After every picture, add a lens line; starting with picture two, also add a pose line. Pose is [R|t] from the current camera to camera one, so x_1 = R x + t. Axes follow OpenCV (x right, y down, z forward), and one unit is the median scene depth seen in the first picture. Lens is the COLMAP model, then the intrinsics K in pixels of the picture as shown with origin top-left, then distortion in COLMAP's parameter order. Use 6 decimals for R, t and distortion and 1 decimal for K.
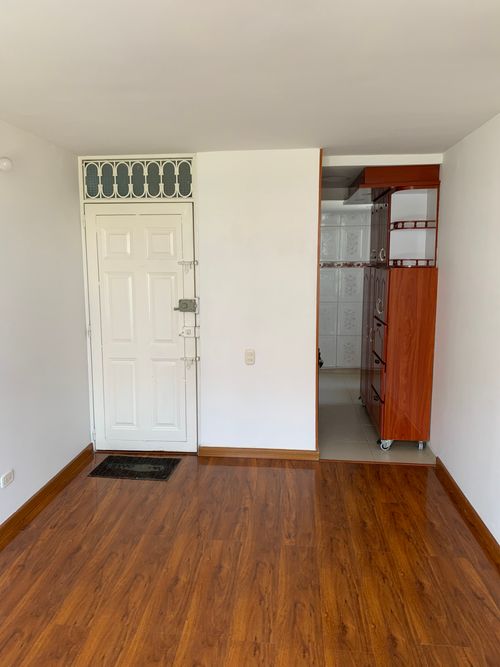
lens RADIAL K [[512.2, 0, 248.2], [0, 512.2, 333.9], [0, 0, 1]] dist [0.022028, -0.041191]
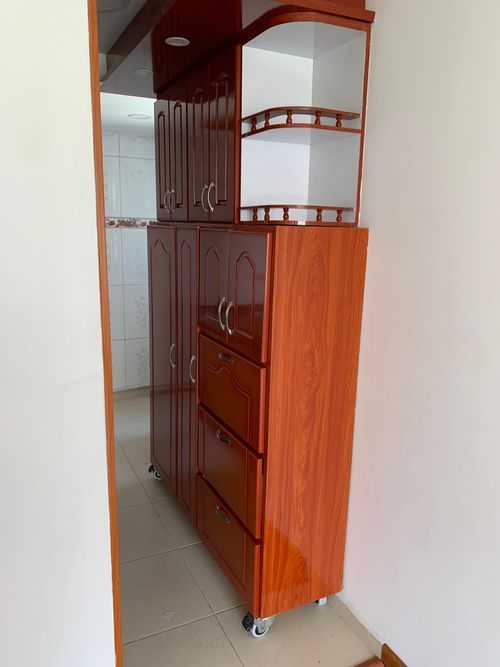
lens RADIAL K [[512.2, 0, 251.0], [0, 512.2, 339.3], [0, 0, 1]] dist [0.022028, -0.041191]
pose [[0.850627, -0.090740, 0.517881, 0.050279], [0.050833, 0.994574, 0.090769, -0.076207], [-0.523307, -0.050885, 0.850624, 0.653869]]
